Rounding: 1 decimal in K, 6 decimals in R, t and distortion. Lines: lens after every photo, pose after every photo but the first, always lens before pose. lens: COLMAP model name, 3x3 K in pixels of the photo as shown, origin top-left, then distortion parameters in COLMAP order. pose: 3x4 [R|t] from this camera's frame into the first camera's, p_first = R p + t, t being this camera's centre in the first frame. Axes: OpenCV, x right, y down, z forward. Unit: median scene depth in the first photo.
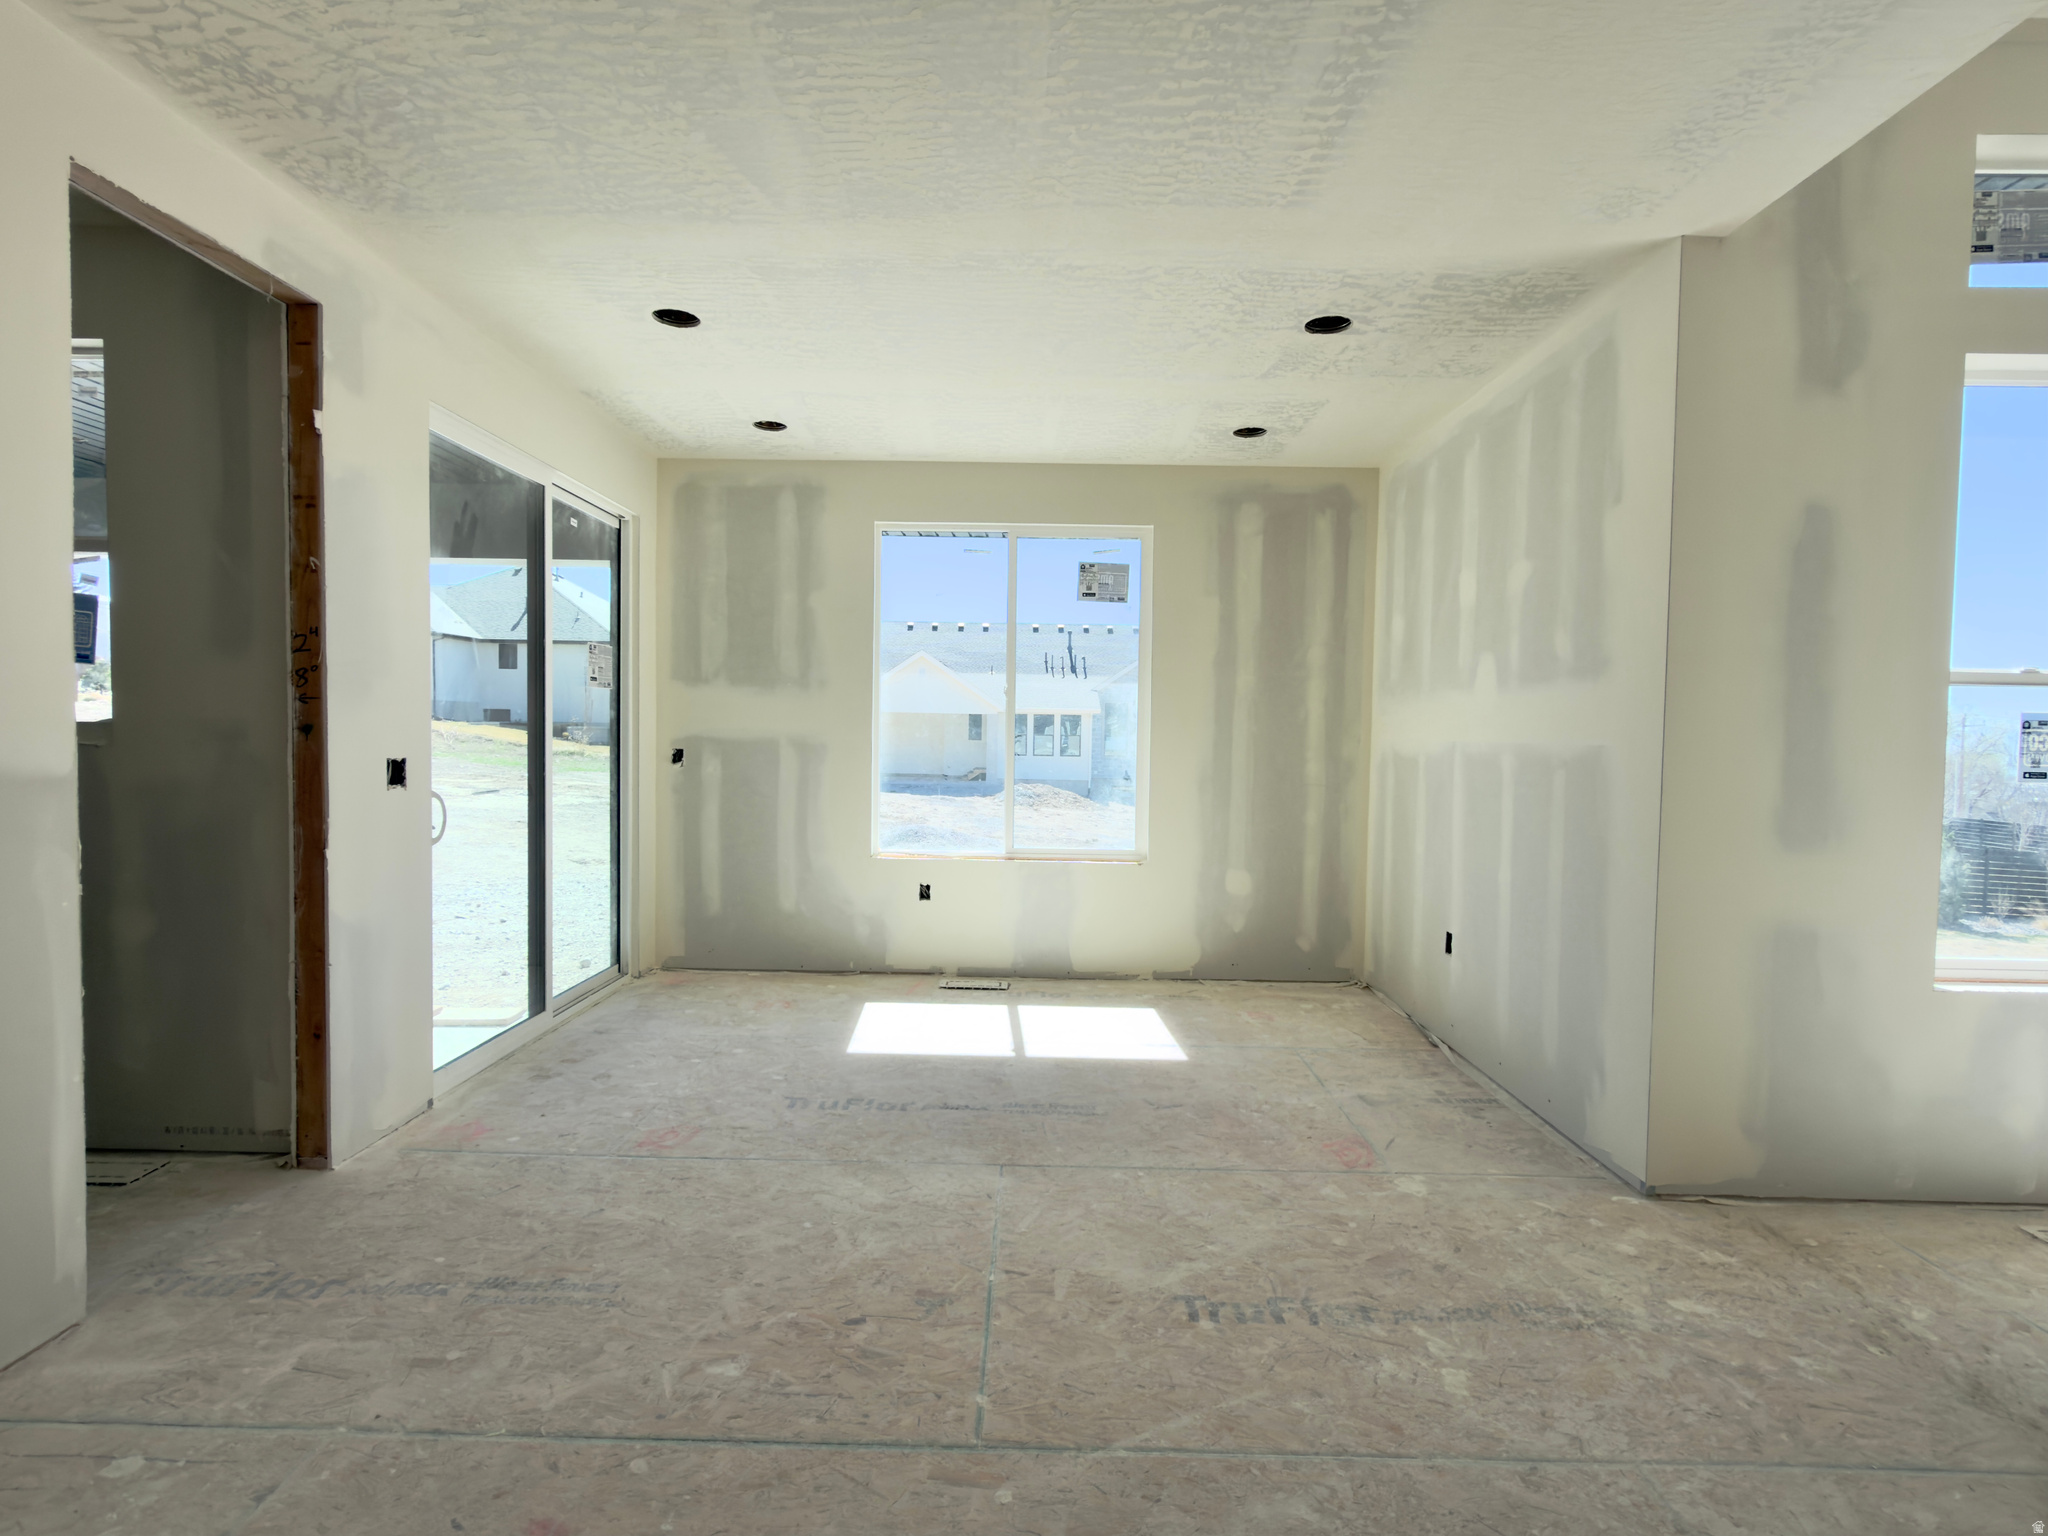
lens RADIAL K [[996.8, 0, 1024.1], [0, 996.8, 771.9], [0, 0, 1]] dist [-0.001679, 0.000224]
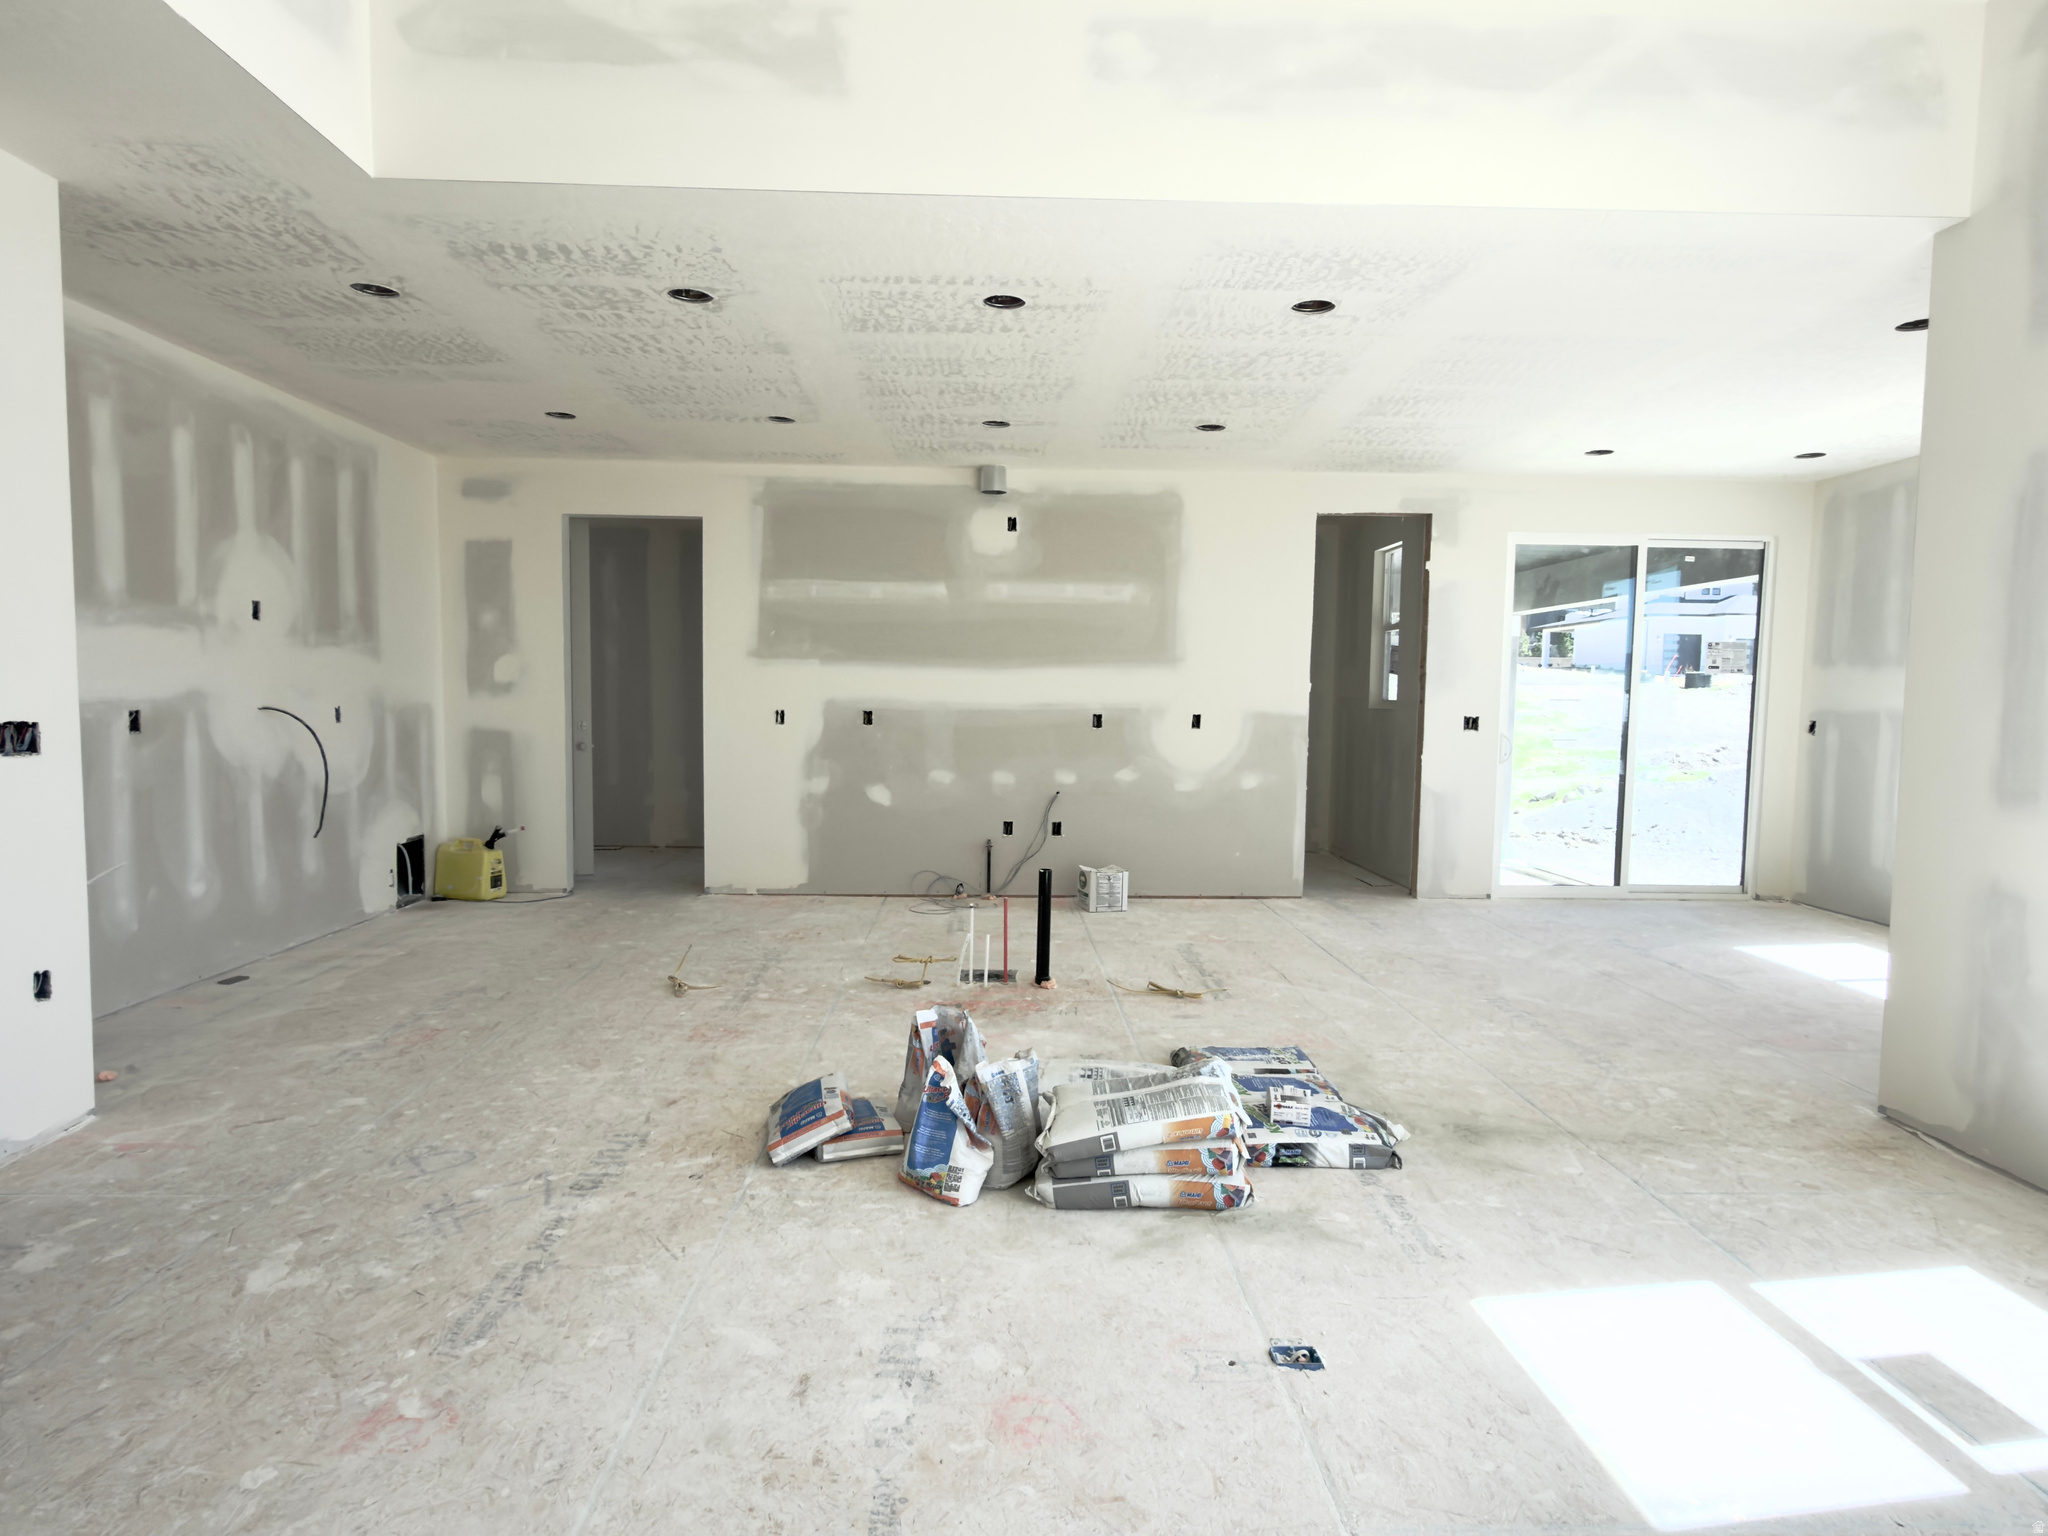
lens RADIAL K [[1138.6, 0, 1024.0], [0, 1138.6, 768.0], [0, 0, 1]] dist [-0.001321, -0.000186]
pose [[0.046152, 0.047920, -0.997784, 1.522207], [-0.050191, 0.997698, 0.045595, 0.028957], [0.997673, 0.047975, 0.048451, -0.018042]]
